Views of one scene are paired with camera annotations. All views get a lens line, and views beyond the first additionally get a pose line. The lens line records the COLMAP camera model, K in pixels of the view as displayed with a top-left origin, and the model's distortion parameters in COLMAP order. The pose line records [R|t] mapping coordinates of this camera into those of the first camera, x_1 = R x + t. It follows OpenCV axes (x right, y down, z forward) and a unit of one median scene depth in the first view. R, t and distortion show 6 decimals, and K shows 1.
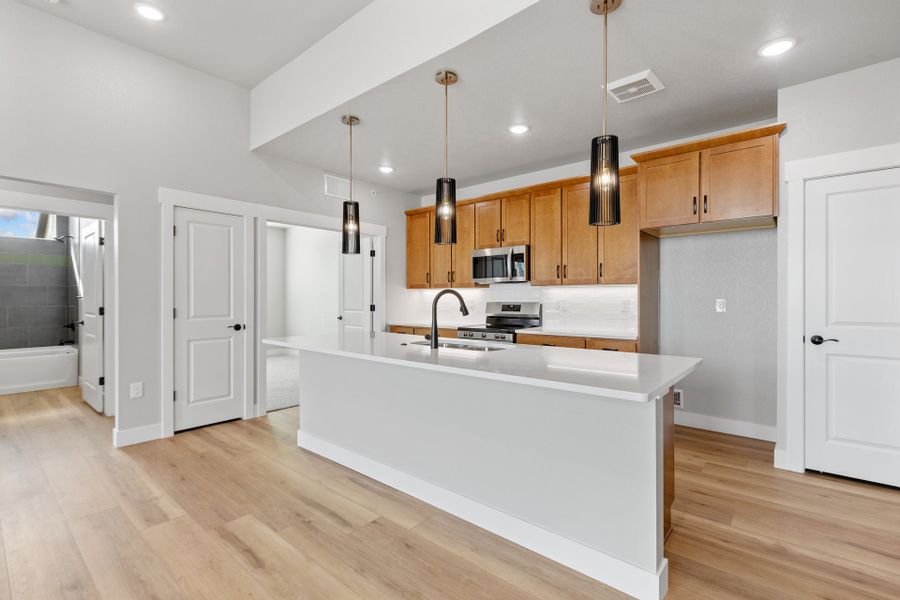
lens RADIAL K [[408.6, 0, 452.3], [0, 408.6, 294.2], [0, 0, 1]] dist [0.001980, -0.000766]
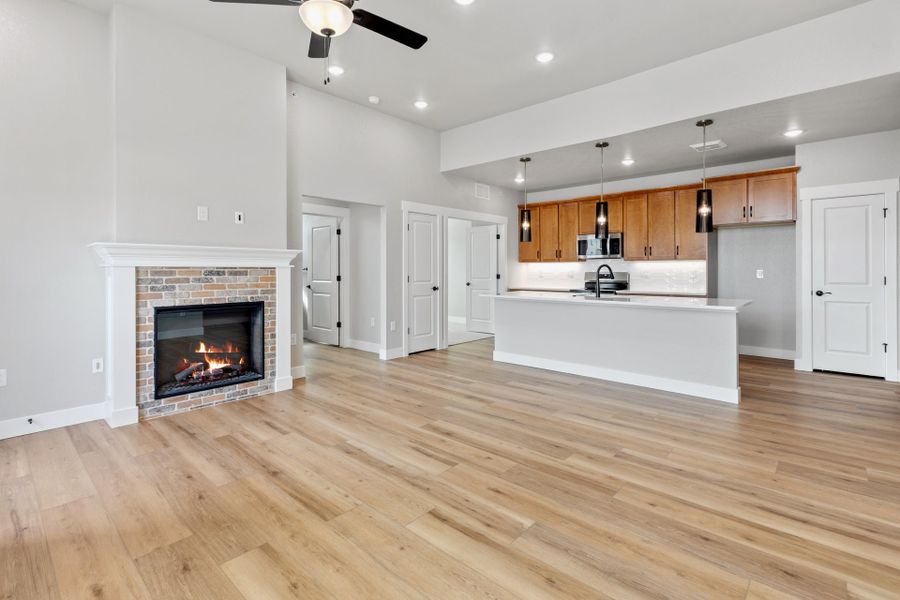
lens RADIAL K [[421.1, 0, 452.6], [0, 421.1, 266.9], [0, 0, 1]] dist [0.001637, 0.000246]
pose [[0.999463, -0.002044, -0.032710, -0.467255], [0.002096, 0.999997, 0.001560, -0.002654], [0.032707, -0.001628, 0.999464, -0.651529]]
